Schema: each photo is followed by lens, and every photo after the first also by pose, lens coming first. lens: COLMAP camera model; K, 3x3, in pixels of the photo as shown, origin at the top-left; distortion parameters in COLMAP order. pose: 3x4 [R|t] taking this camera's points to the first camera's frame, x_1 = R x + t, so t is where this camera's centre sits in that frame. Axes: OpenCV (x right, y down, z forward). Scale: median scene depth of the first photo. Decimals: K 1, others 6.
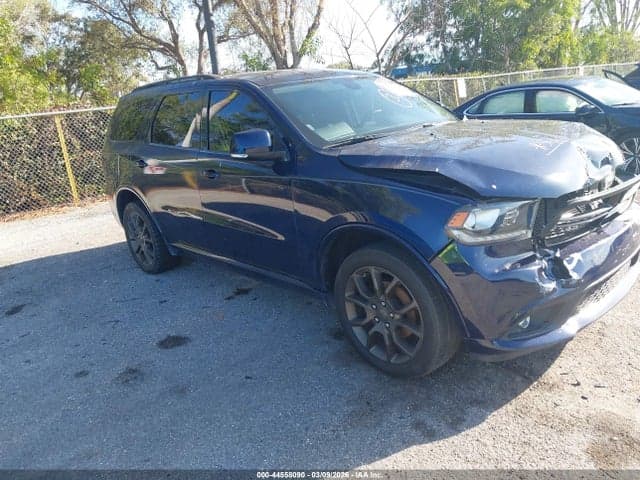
lens RADIAL K [[521.2, 0, 318.4], [0, 521.2, 241.7], [0, 0, 1]] dist [0.000986, 0.005530]
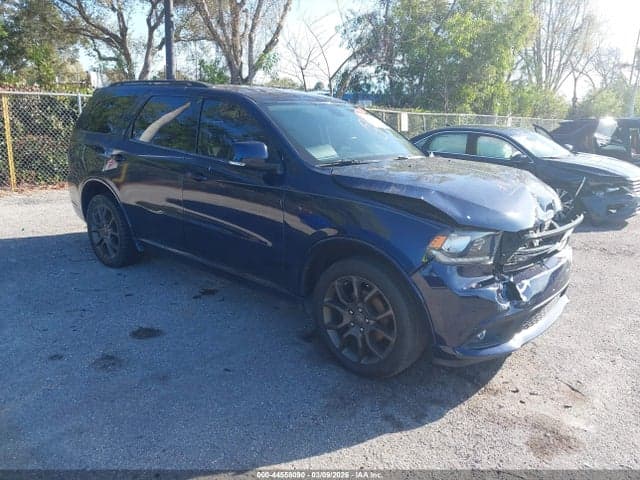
lens RADIAL K [[527.8, 0, 323.3], [0, 527.8, 239.6], [0, 0, 1]] dist [0.016751, -0.050096]
pose [[0.982976, 0.101931, 0.152866, -0.120921], [-0.096265, 0.994381, -0.044038, 0.021561], [-0.156496, 0.028573, 0.987265, -0.096884]]
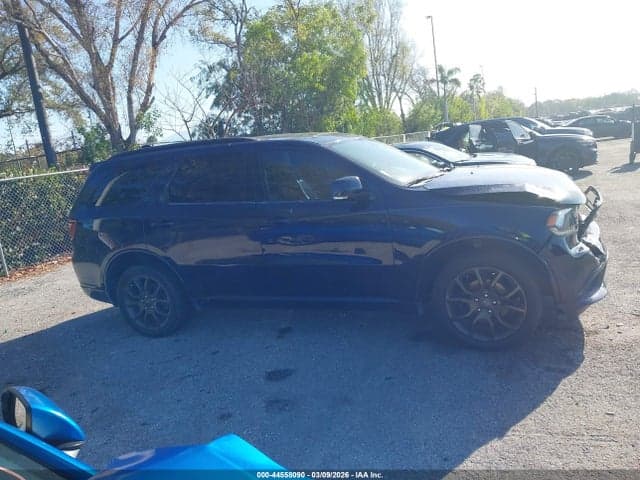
lens RADIAL K [[527.8, 0, 323.3], [0, 527.8, 239.6], [0, 0, 1]] dist [0.016751, -0.050096]
pose [[0.898892, -0.089422, 0.428948, -0.682020], [0.149784, 0.982689, -0.109025, 0.054251], [-0.411774, 0.162251, 0.896726, -0.045420]]
